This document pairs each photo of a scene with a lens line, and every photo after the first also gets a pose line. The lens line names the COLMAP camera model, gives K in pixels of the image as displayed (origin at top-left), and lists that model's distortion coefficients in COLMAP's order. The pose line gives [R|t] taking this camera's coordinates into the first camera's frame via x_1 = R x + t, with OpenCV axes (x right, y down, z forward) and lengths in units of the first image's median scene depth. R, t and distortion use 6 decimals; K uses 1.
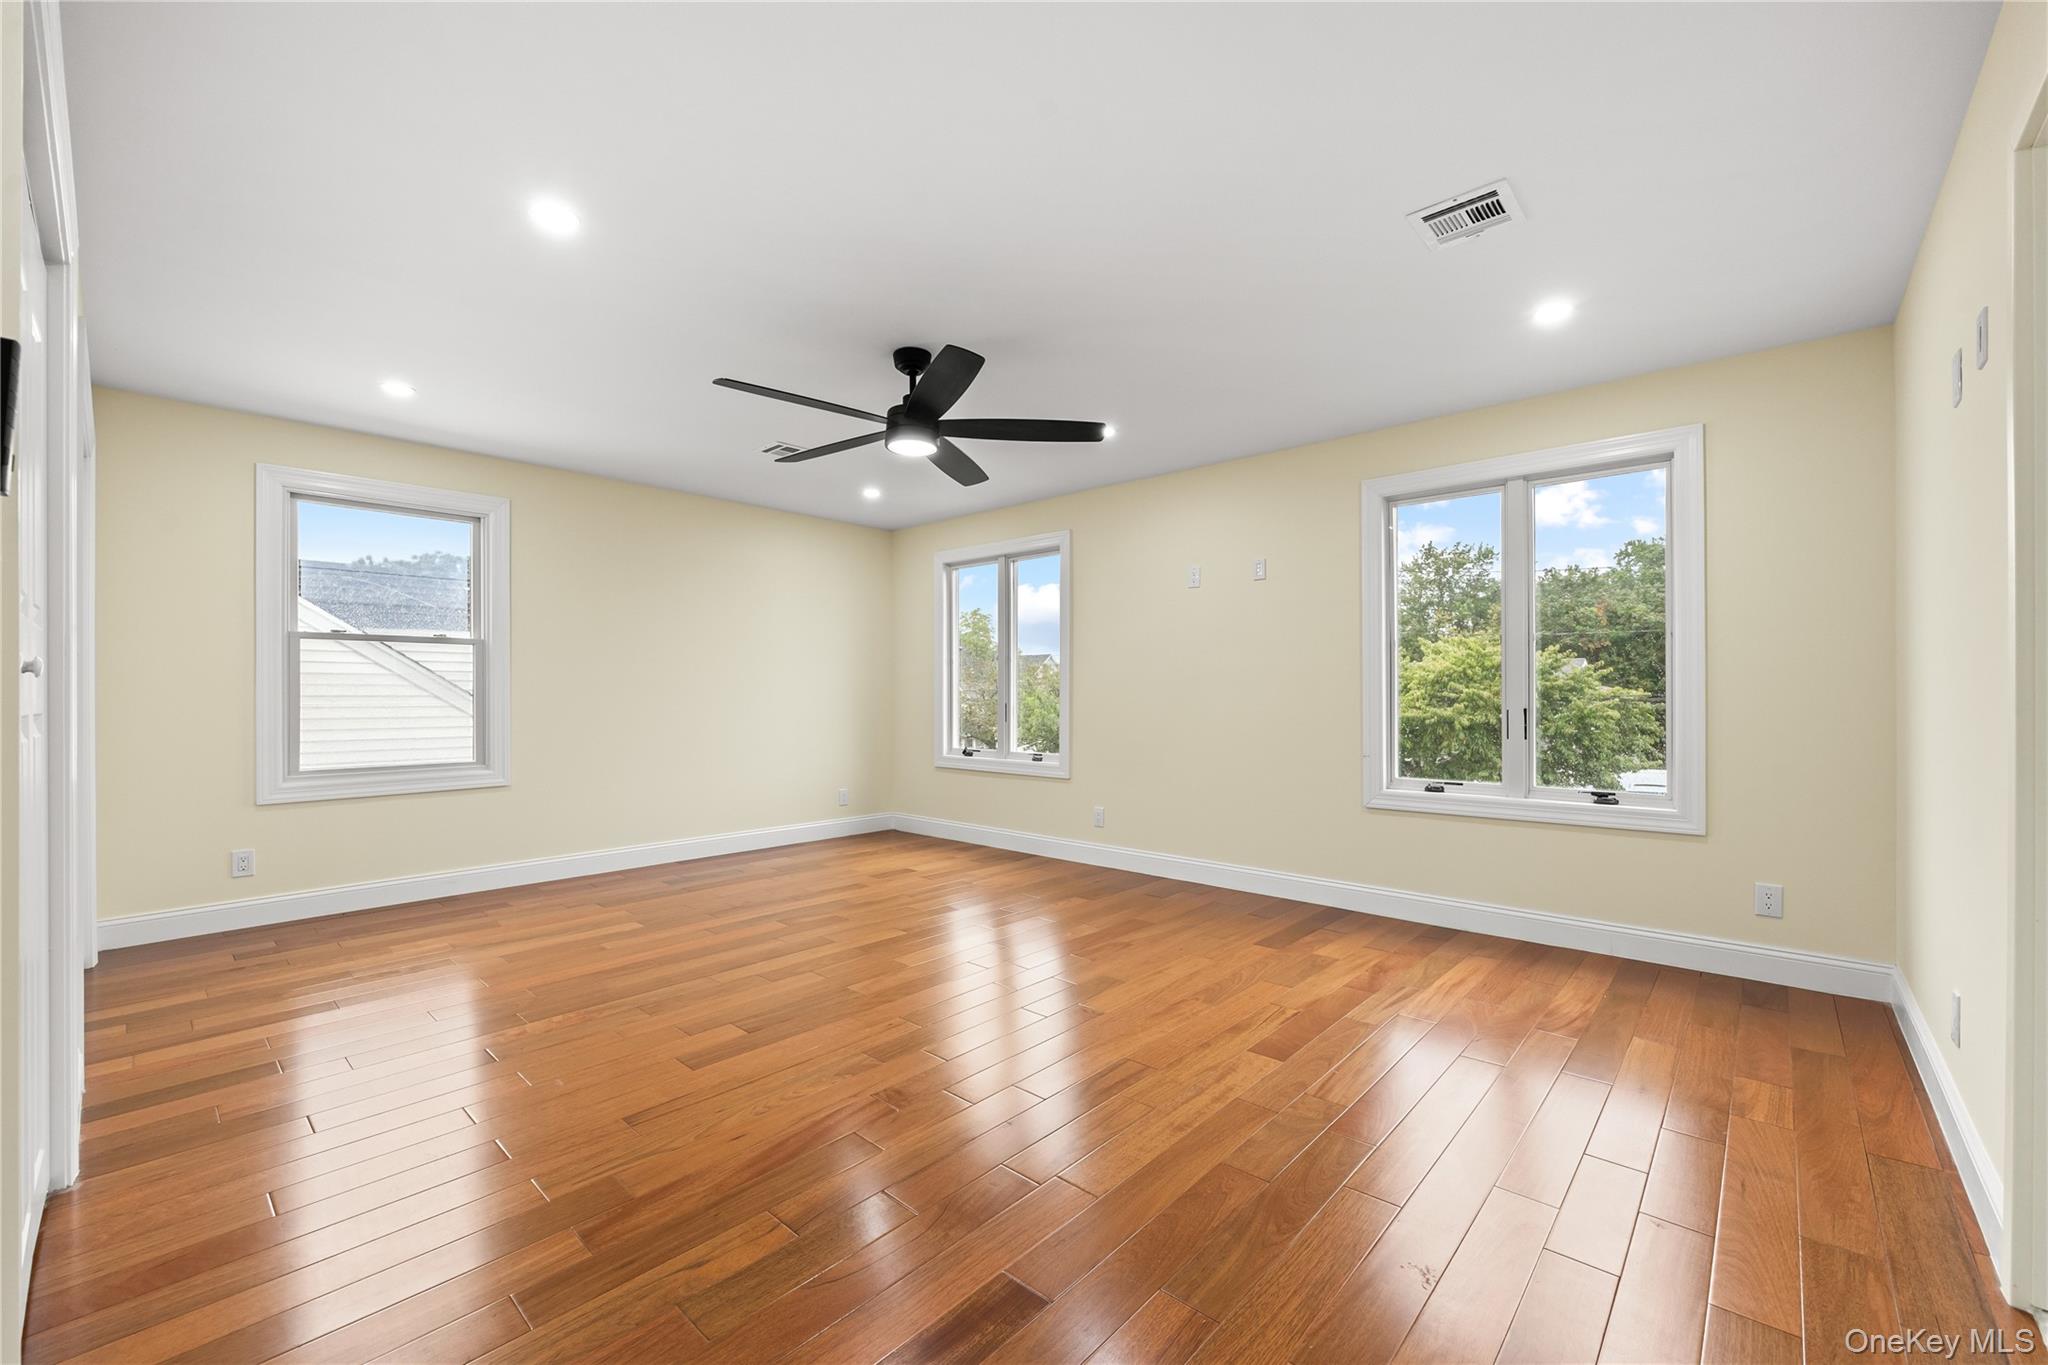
lens RADIAL K [[821.3, 0, 1027.3], [0, 821.3, 688.2], [0, 0, 1]] dist [0.000758, 0.000297]
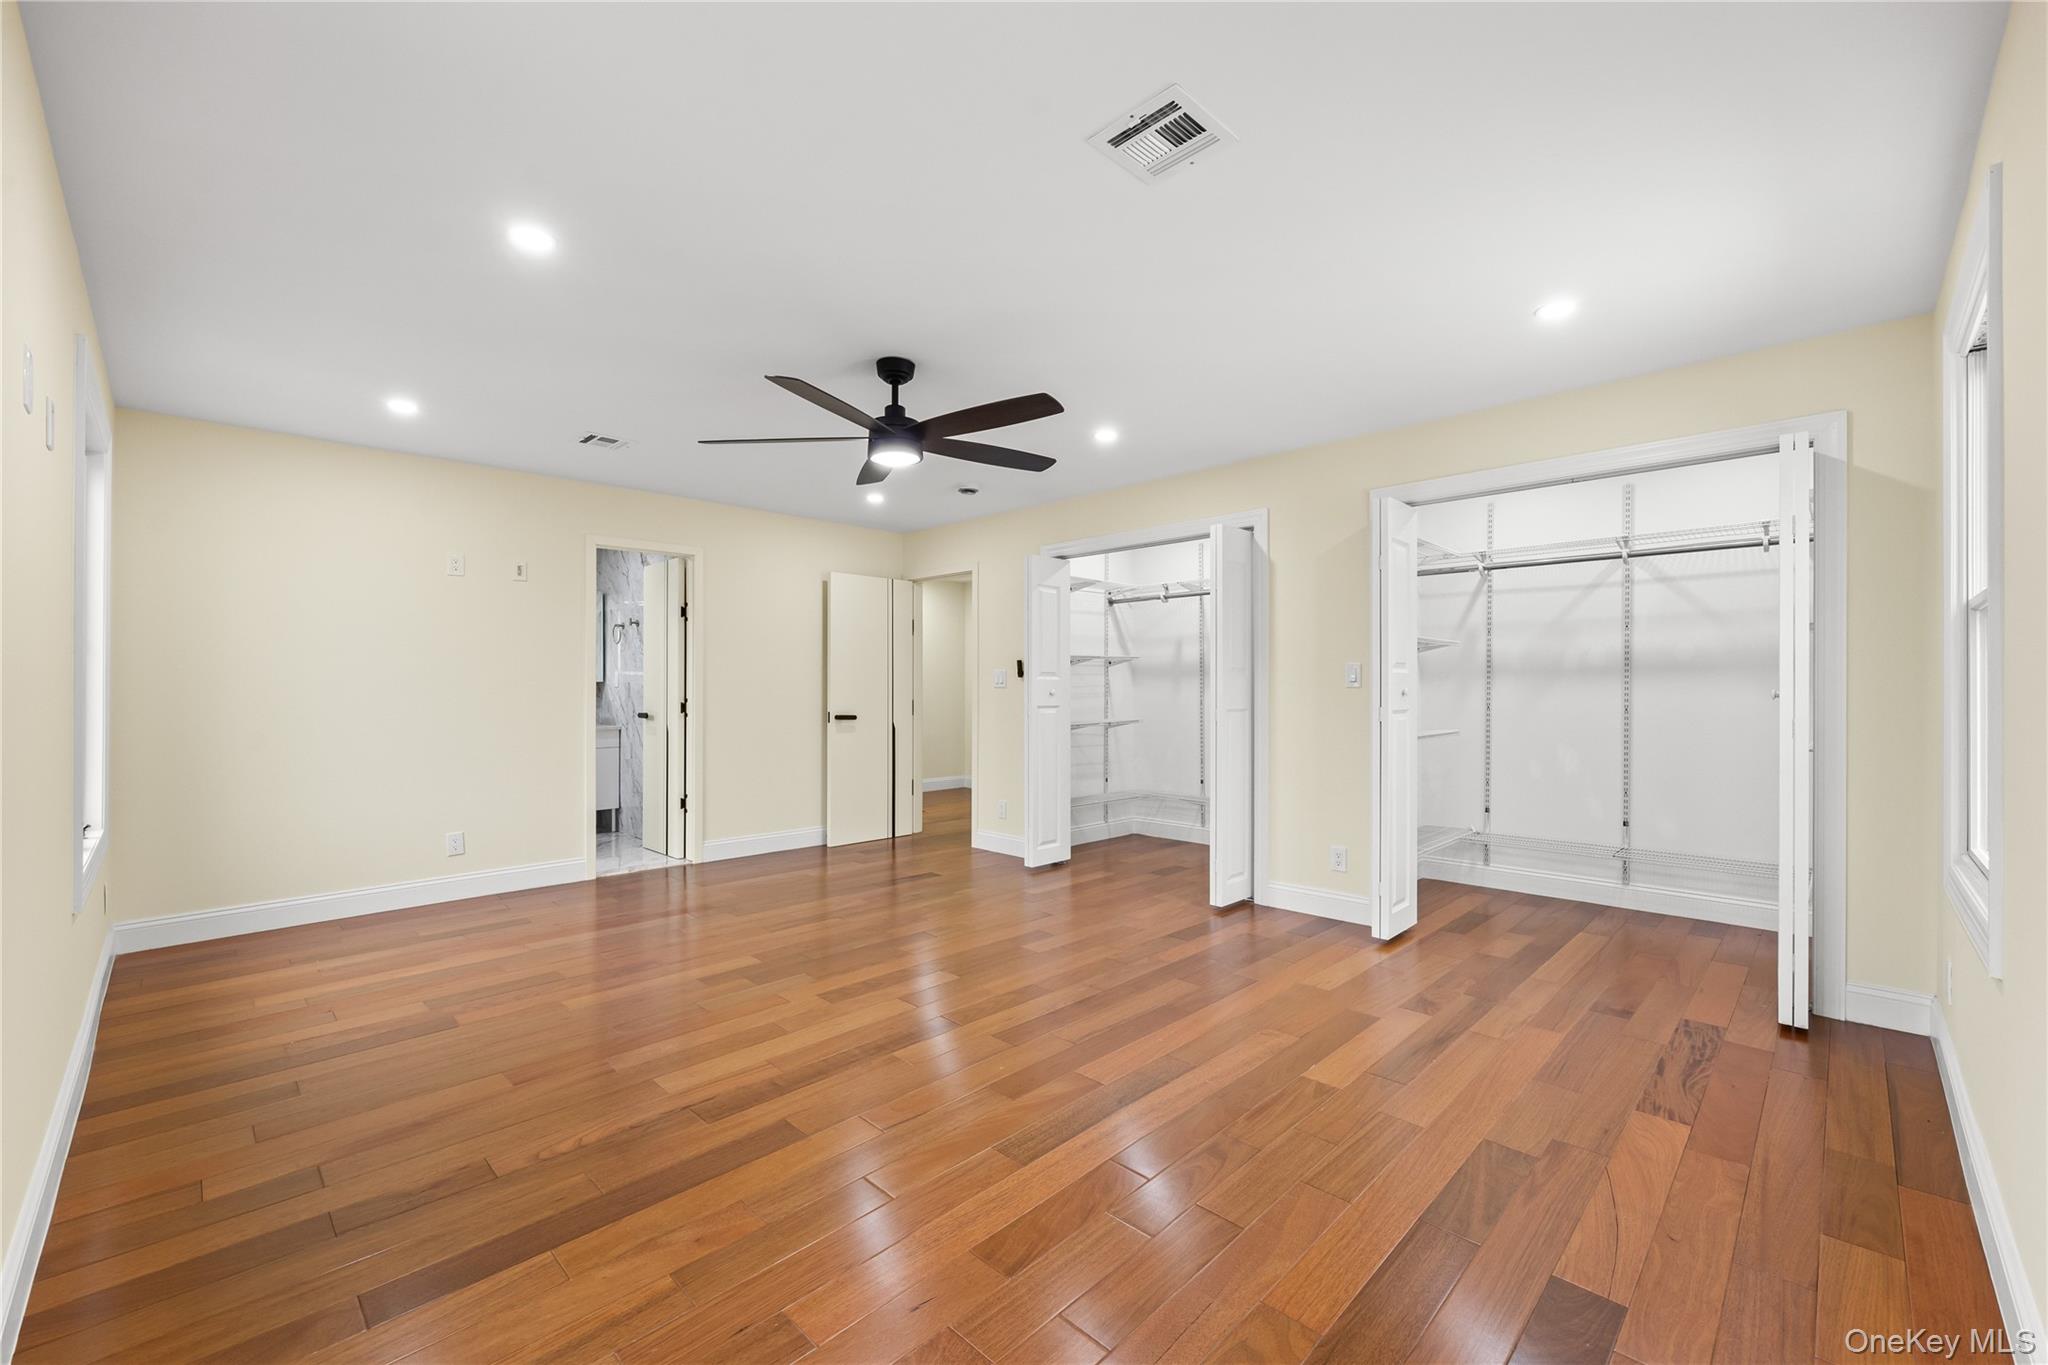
lens RADIAL K [[842.9, 0, 1018.1], [0, 842.9, 696.5], [0, 0, 1]] dist [0.000276, -0.000001]
pose [[-0.998806, -0.000709, 0.048854, -0.301534], [-0.000777, 0.999999, -0.001364, -0.002508], [-0.048853, -0.001400, -0.998805, 1.810109]]
